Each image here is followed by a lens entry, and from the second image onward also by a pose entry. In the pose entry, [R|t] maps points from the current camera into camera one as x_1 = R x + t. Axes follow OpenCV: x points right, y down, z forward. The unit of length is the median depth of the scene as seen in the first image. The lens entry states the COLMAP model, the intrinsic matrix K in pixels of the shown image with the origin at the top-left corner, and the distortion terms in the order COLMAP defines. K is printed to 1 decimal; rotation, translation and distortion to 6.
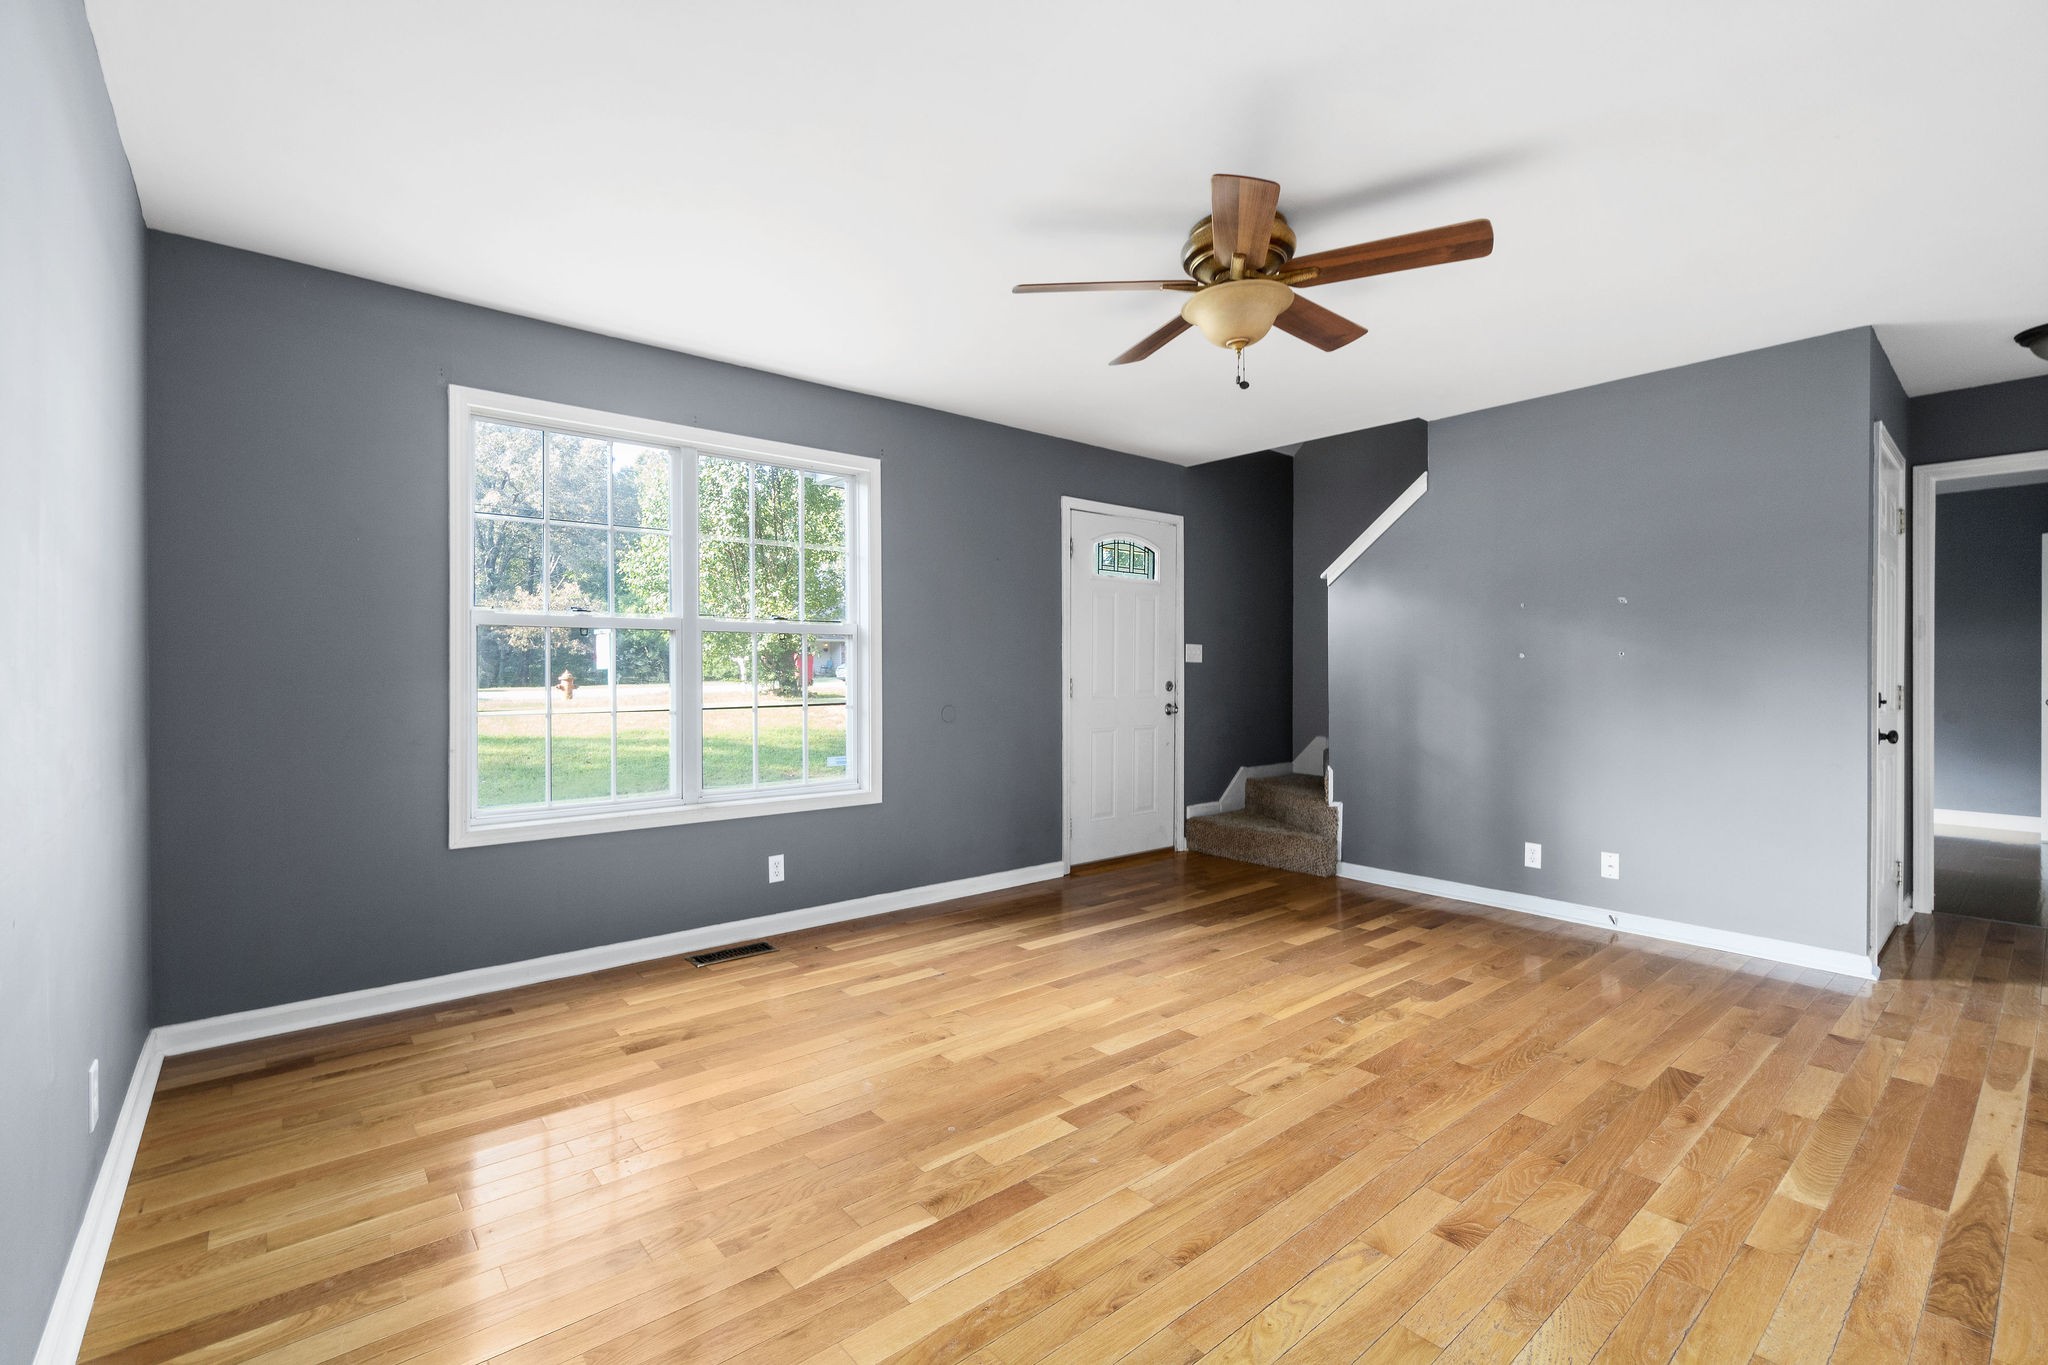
lens RADIAL K [[889.2, 0, 1009.7], [0, 889.2, 681.6], [0, 0, 1]] dist [-0.001654, 0.000012]
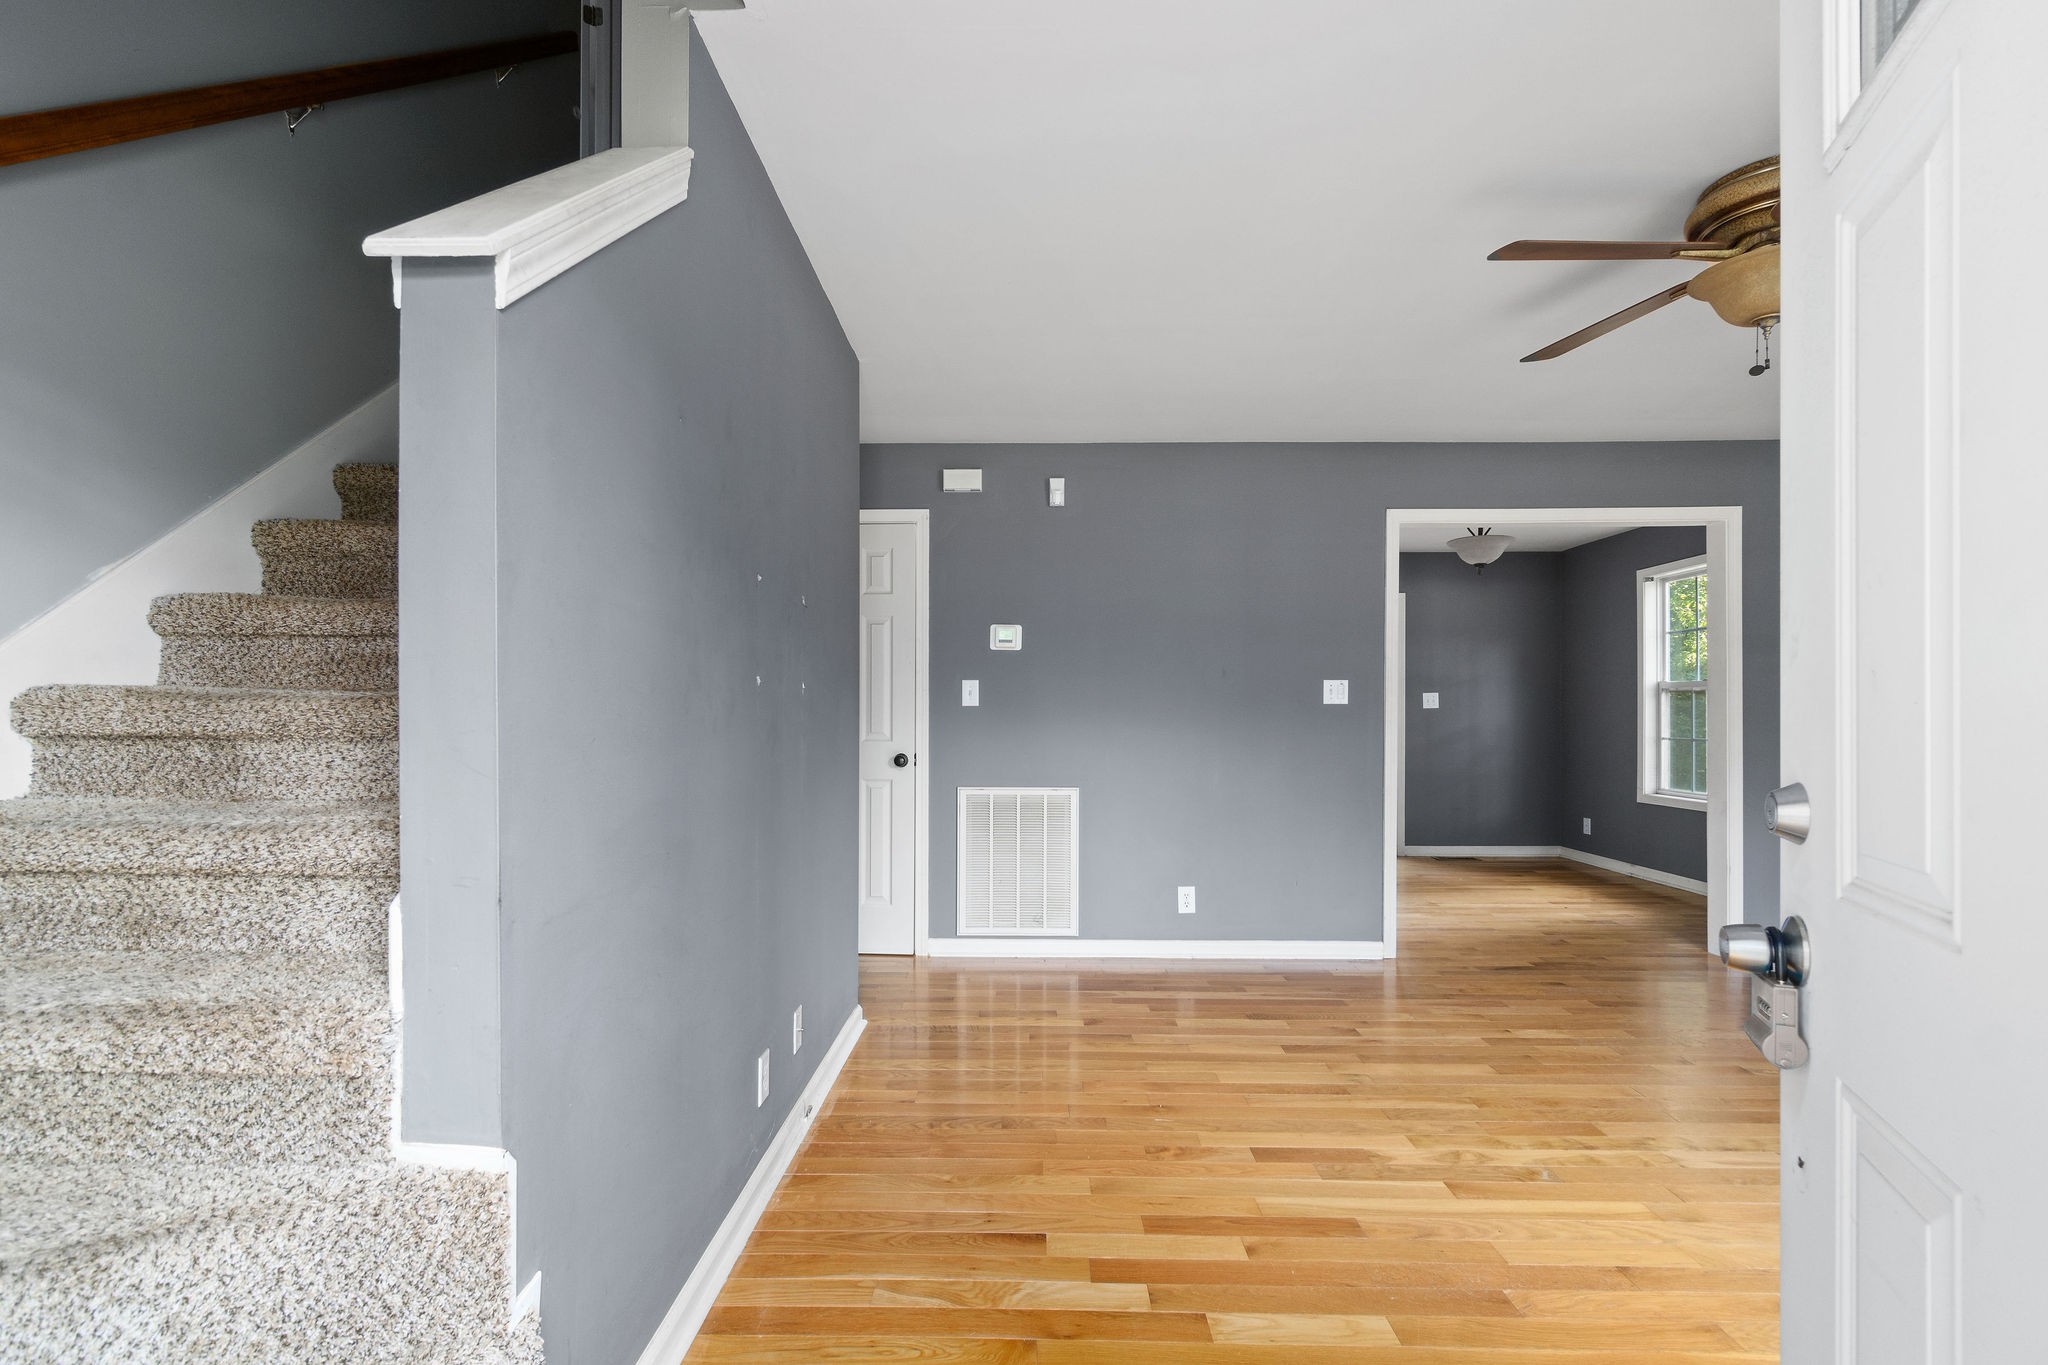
lens RADIAL K [[895.9, 0, 1018.8], [0, 895.9, 715.9], [0, 0, 1]] dist [-0.000229, 0.000248]
pose [[-0.757670, -0.001582, 0.652636, 0.200386], [0.004547, 0.999960, 0.007702, -0.017304], [-0.652622, 0.008803, -0.757633, 1.748462]]
